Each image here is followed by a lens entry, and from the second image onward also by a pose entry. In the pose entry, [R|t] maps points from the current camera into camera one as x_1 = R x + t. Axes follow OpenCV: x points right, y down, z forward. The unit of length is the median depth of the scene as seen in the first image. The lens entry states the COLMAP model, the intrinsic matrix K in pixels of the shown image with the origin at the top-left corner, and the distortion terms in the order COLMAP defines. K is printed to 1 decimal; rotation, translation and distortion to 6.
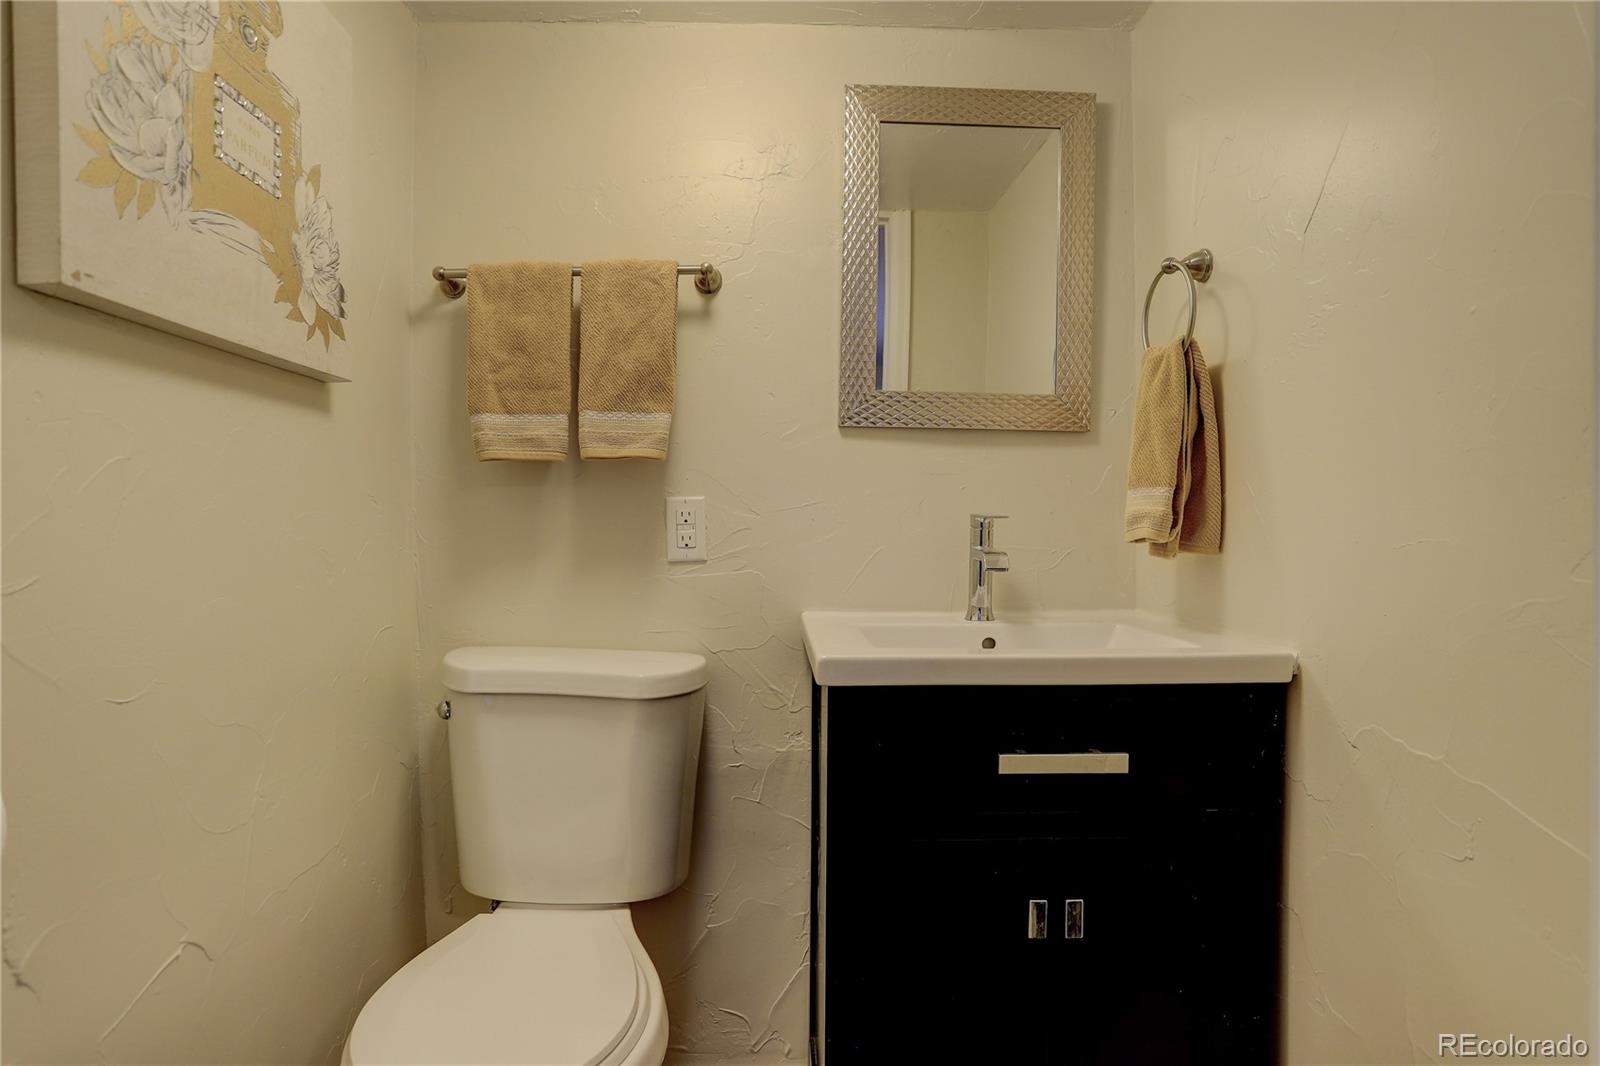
lens RADIAL K [[839.8, 0, 799.6], [0, 839.8, 533.8], [0, 0, 1]] dist [-0.043785, 0.004953]
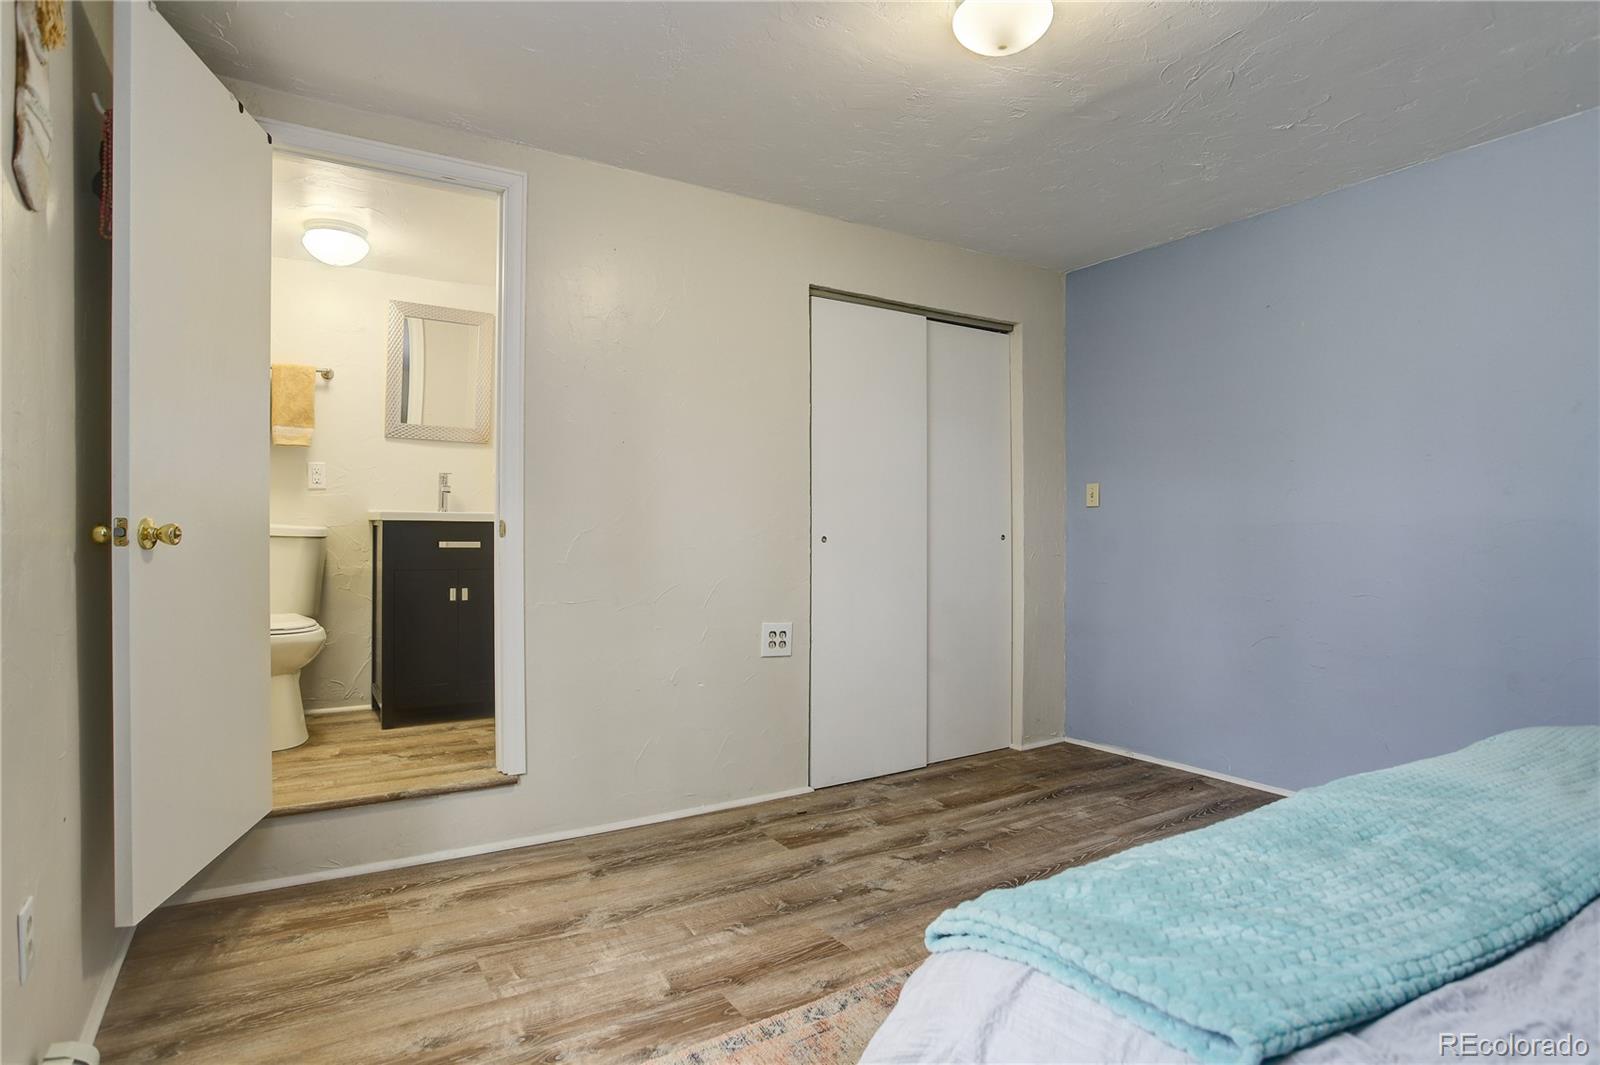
lens RADIAL K [[839.8, 0, 802.3], [0, 839.8, 526.1], [0, 0, 1]] dist [-0.043785, 0.004953]
pose [[0.877844, 0.008093, 0.478878, -0.049999], [0.007613, 0.999495, -0.030848, 0.237131], [-0.478886, 0.030726, 0.877339, -1.868332]]
